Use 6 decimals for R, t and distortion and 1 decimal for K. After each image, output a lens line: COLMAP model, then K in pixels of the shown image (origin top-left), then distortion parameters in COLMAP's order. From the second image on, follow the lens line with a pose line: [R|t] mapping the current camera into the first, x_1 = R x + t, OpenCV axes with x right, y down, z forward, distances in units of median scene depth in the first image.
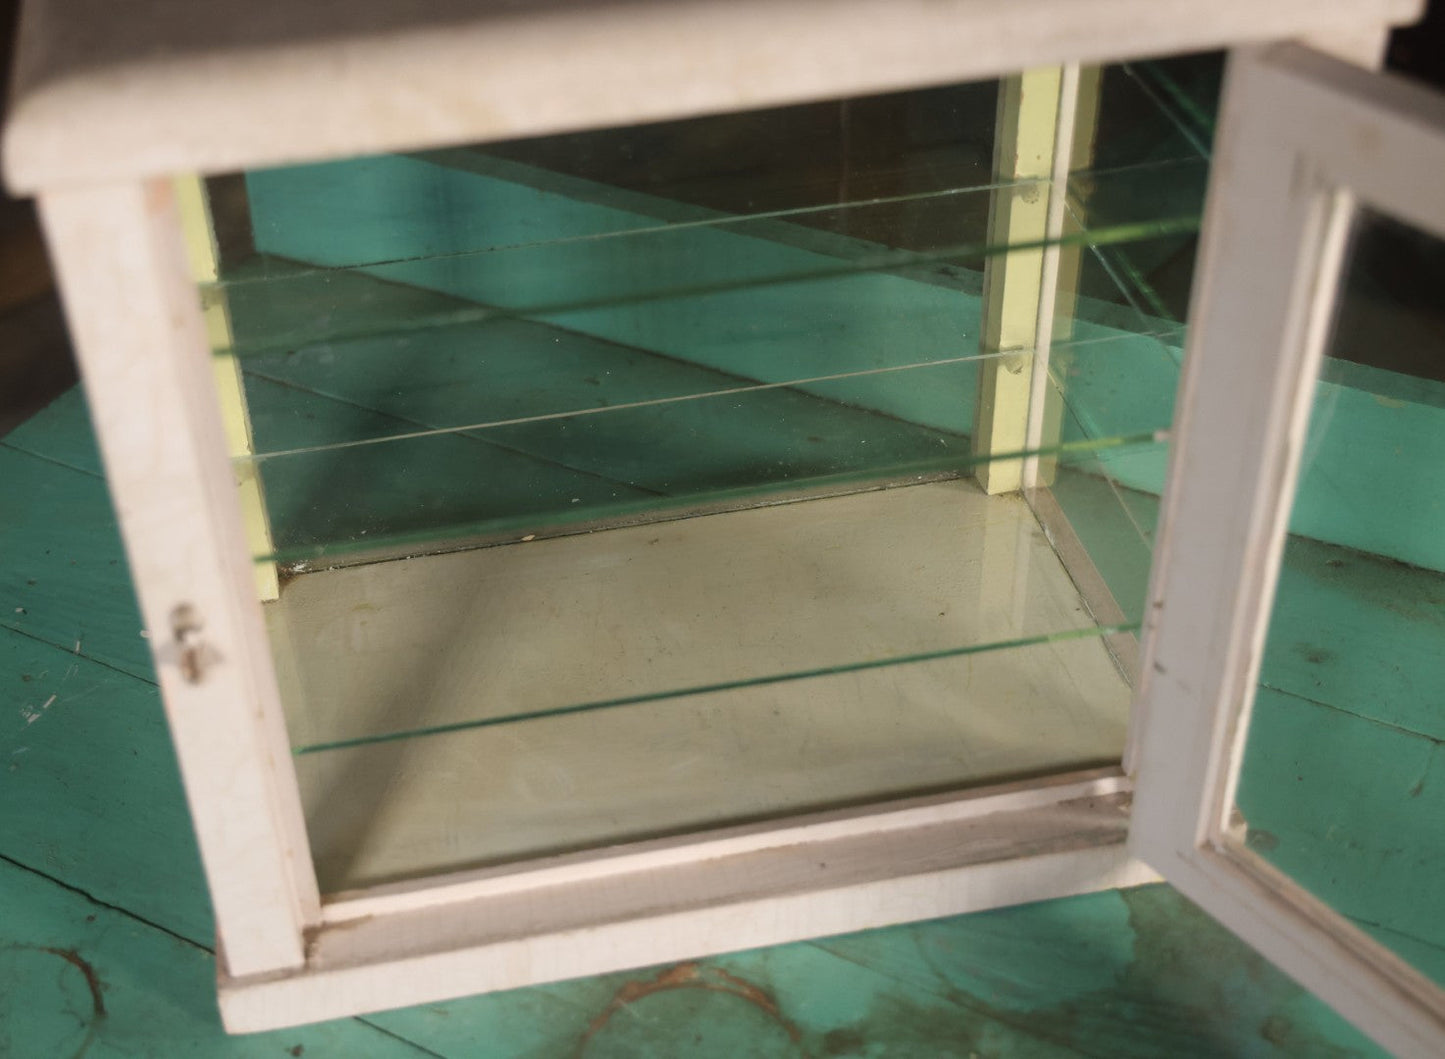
lens RADIAL K [[1996.0, 0, 617.8], [0, 1996.0, 483.5], [0, 0, 1]] dist [0.053798, 0.064302]
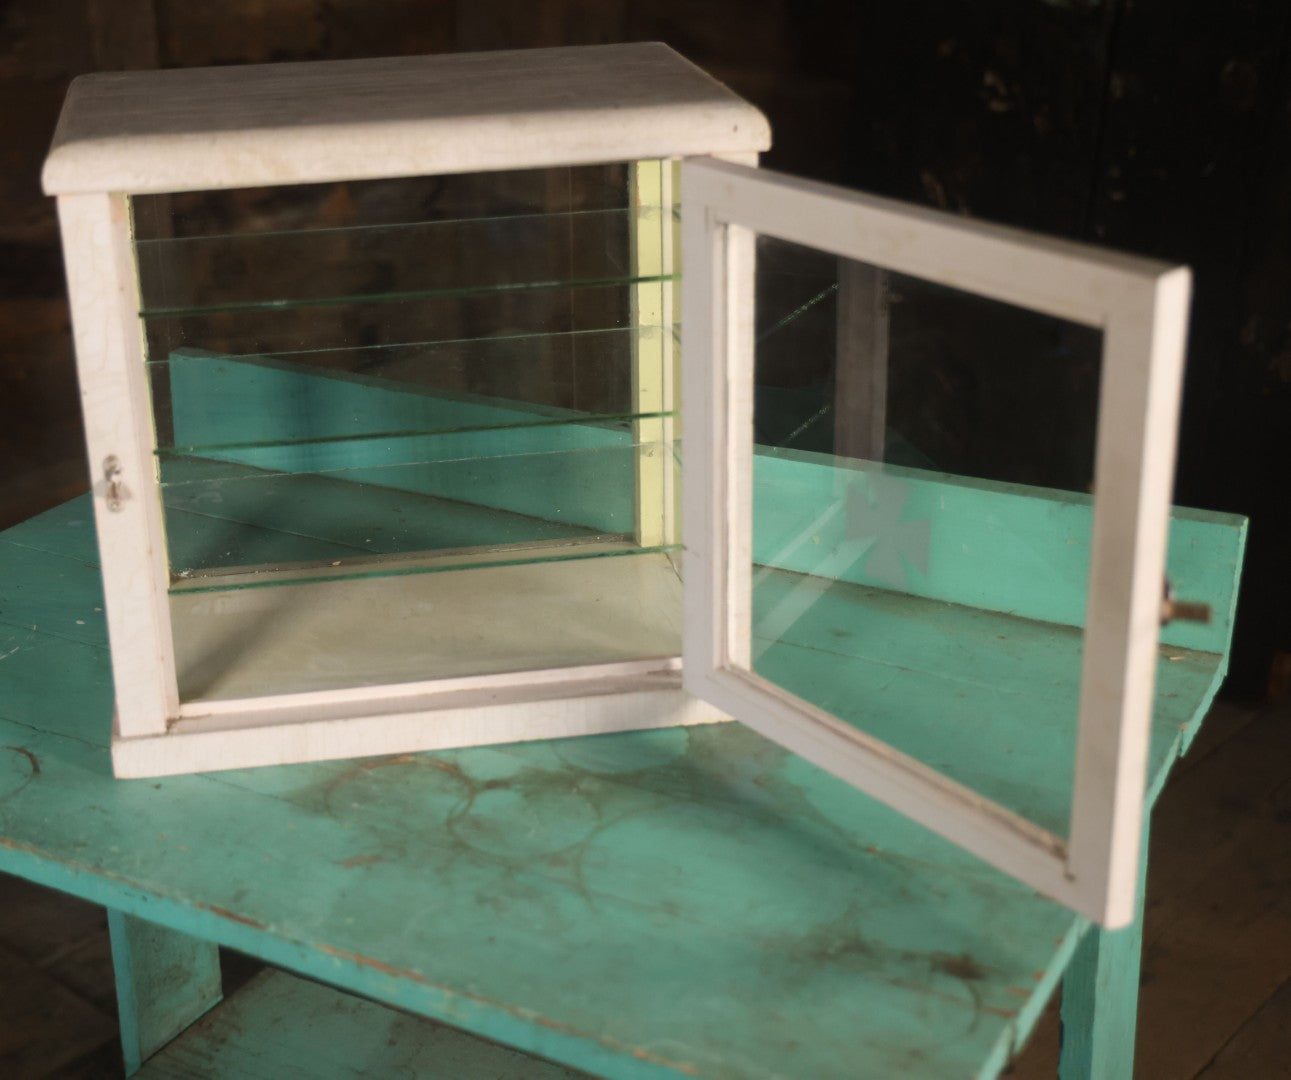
lens RADIAL K [[1990.6, 0, 513.1], [0, 1990.6, 478.7], [0, 0, 1]] dist [0.109597, -0.029749]
pose [[0.999525, 0.020364, -0.023129, 0.153004], [-0.025986, 0.960405, -0.277394, 0.472251], [0.016564, 0.277864, 0.960478, -0.588911]]
